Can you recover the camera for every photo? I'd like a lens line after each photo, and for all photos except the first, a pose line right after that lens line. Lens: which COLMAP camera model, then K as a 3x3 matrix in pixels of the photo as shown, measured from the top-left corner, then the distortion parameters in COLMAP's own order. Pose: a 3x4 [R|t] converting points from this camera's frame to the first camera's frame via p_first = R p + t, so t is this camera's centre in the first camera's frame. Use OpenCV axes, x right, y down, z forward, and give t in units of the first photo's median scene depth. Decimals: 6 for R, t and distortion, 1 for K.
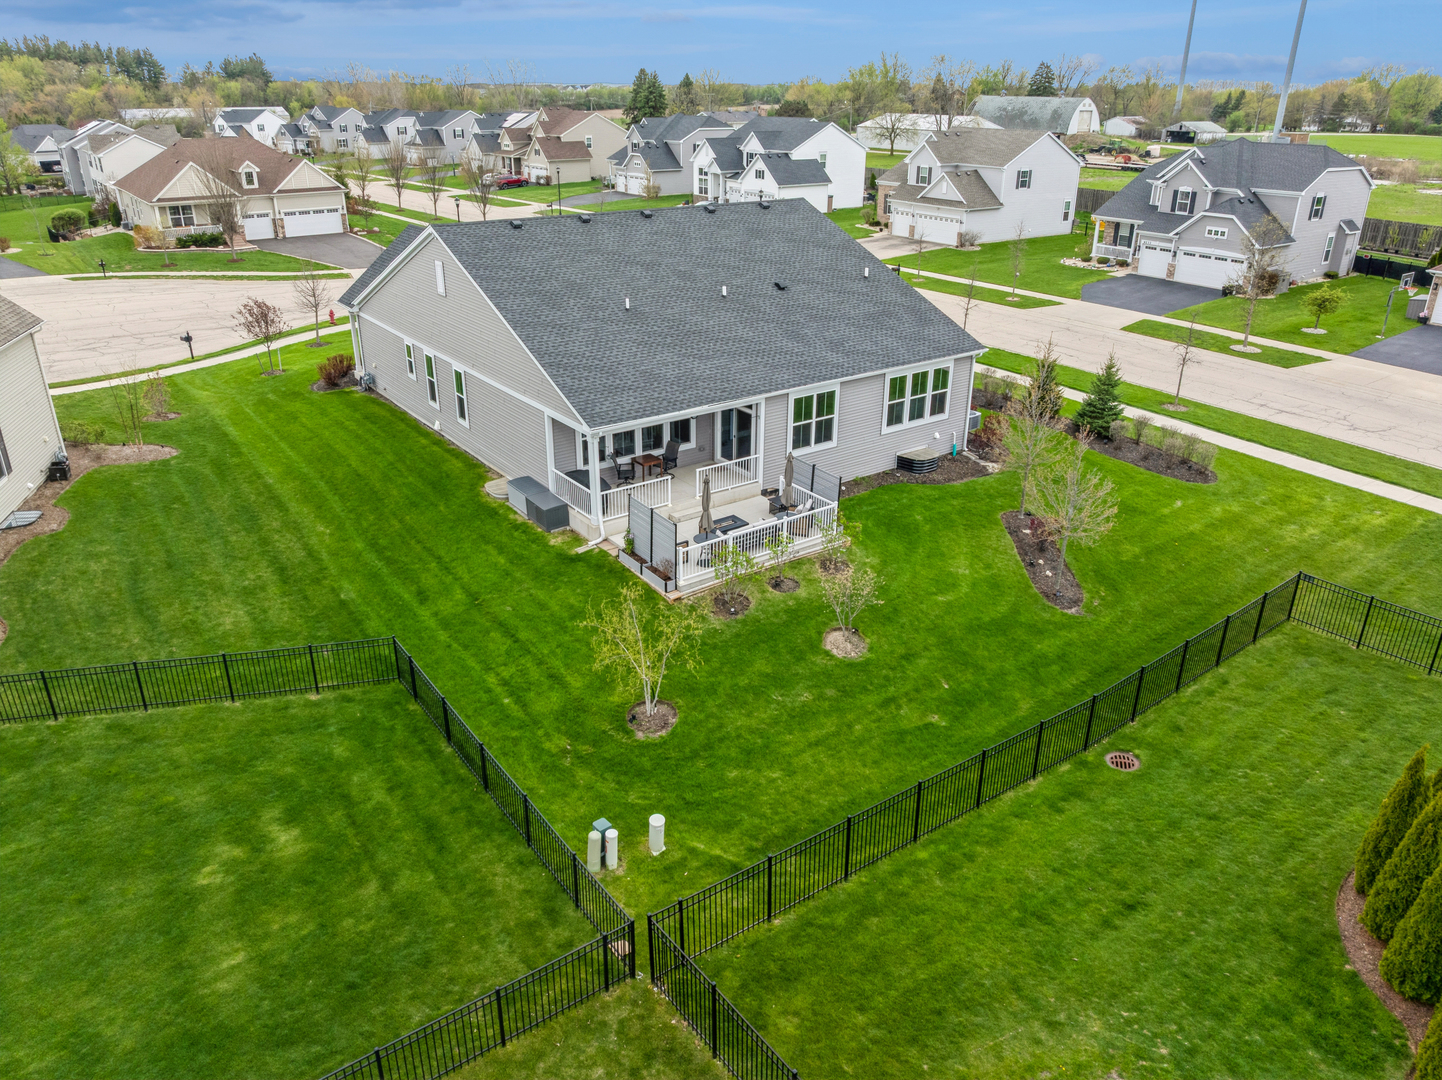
lens RADIAL K [[1023.0, 0, 721.0], [0, 1023.0, 540.0], [0, 0, 1]] dist [0.004098, 0.000877]
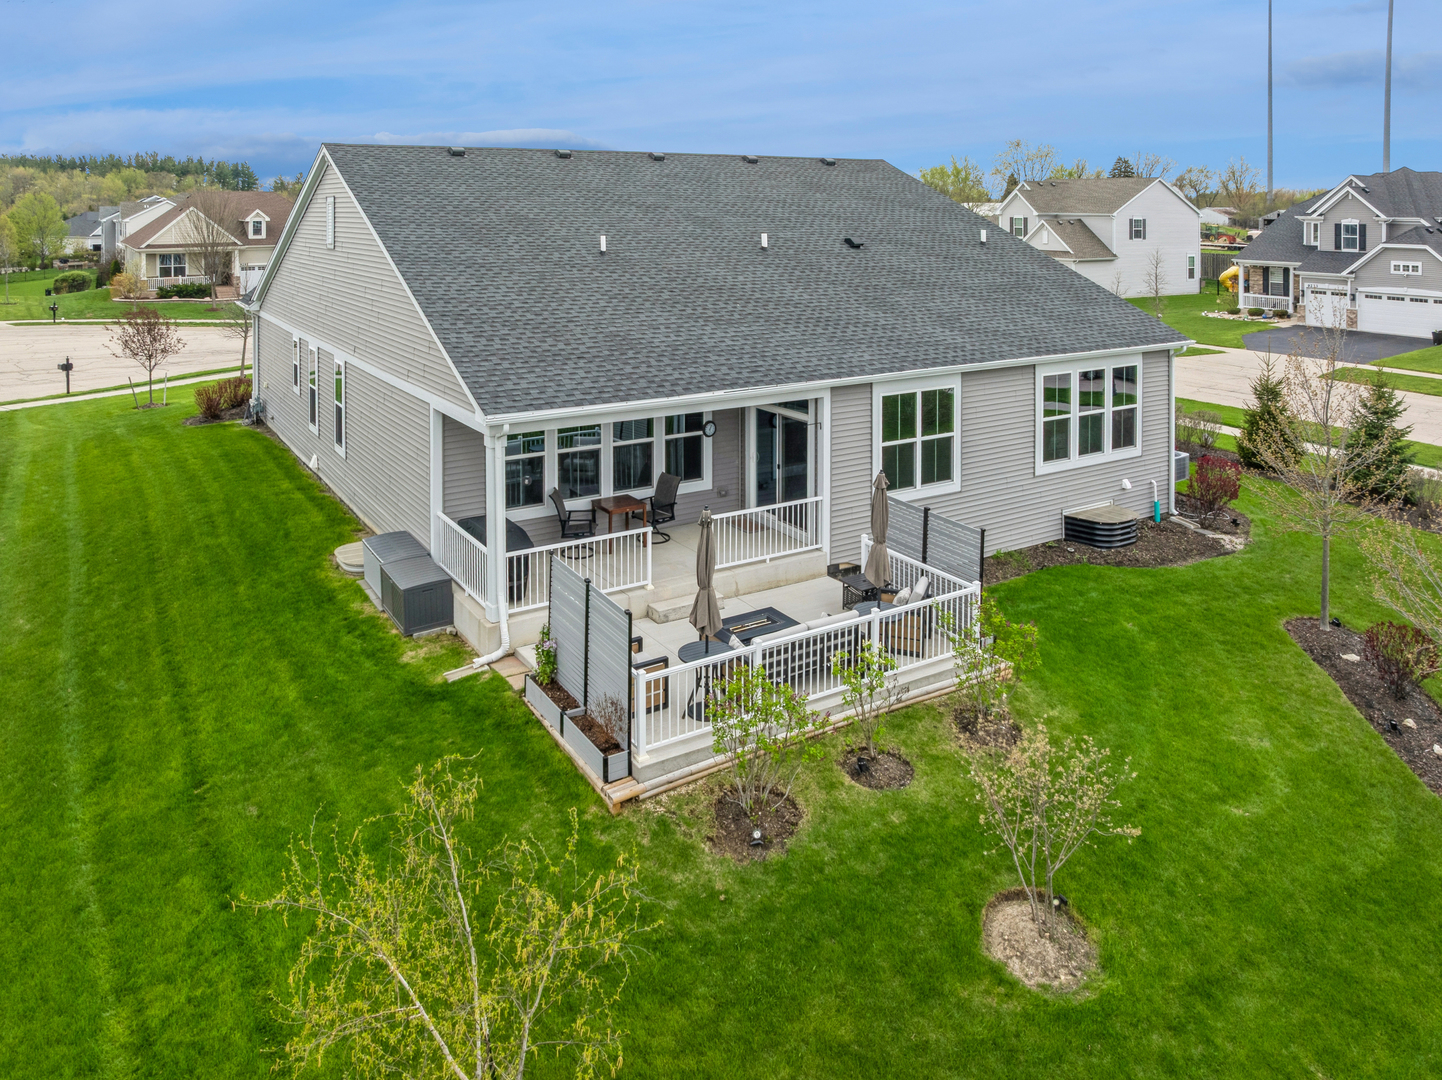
lens RADIAL K [[1058.6, 0, 724.7], [0, 1058.6, 215.6], [0, 0, 1]] dist [-0.013047, 0.000936]
pose [[0.997814, -0.005648, -0.065845, 0.023111], [-0.021625, 0.913588, -0.406067, 0.010025], [0.062449, 0.406603, 0.911468, 0.415047]]
